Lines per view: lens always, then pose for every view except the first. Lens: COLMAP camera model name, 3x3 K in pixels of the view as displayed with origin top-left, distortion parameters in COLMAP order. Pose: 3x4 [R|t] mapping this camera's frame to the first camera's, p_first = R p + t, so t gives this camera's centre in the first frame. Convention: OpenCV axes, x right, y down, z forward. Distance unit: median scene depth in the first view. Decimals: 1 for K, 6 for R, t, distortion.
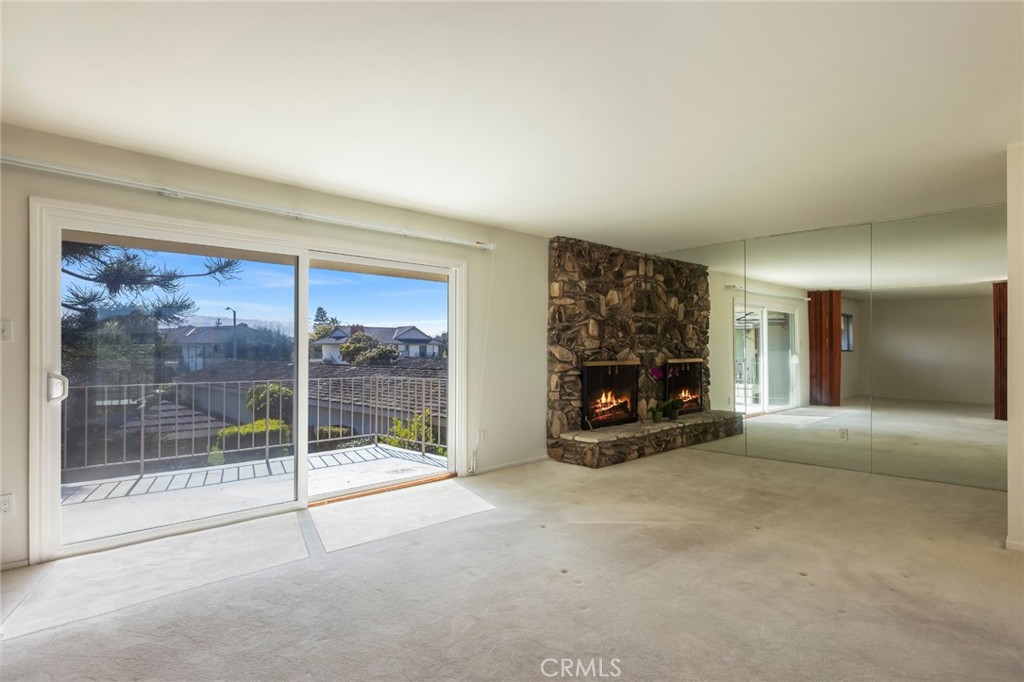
lens RADIAL K [[559.1, 0, 509.8], [0, 559.1, 345.6], [0, 0, 1]] dist [0.003684, -0.001656]
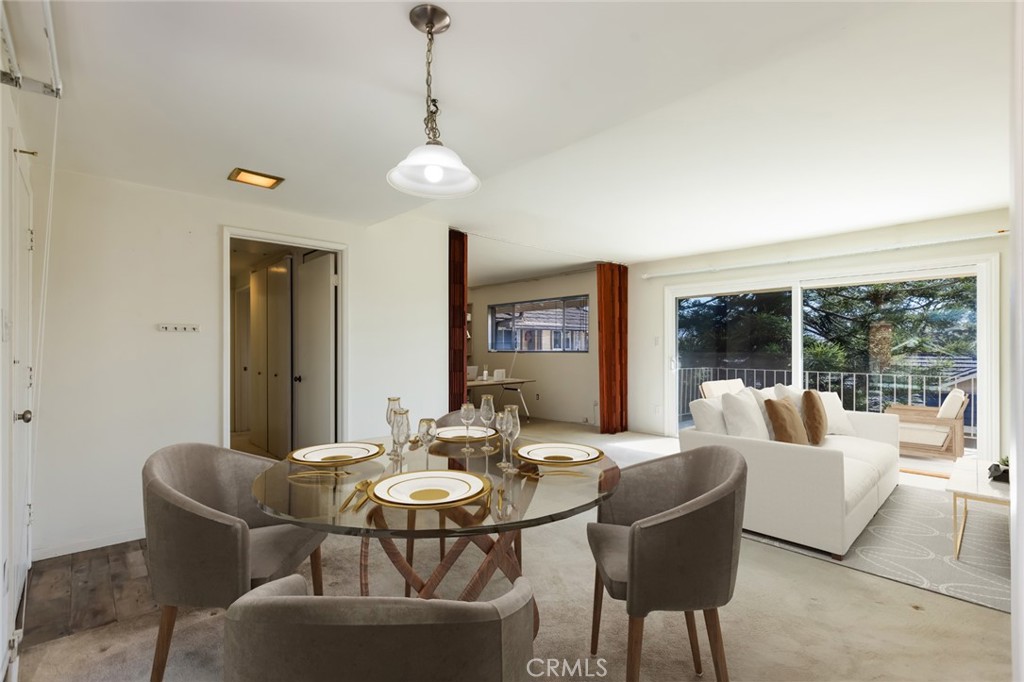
lens RADIAL K [[455.9, 0, 514.2], [0, 455.9, 346.9], [0, 0, 1]] dist [0.000061, -0.000385]
pose [[-0.005265, -0.000696, -0.999986, 0.554689], [0.008681, 0.999962, -0.000742, -0.002163], [0.999948, -0.008685, -0.005259, 0.163882]]
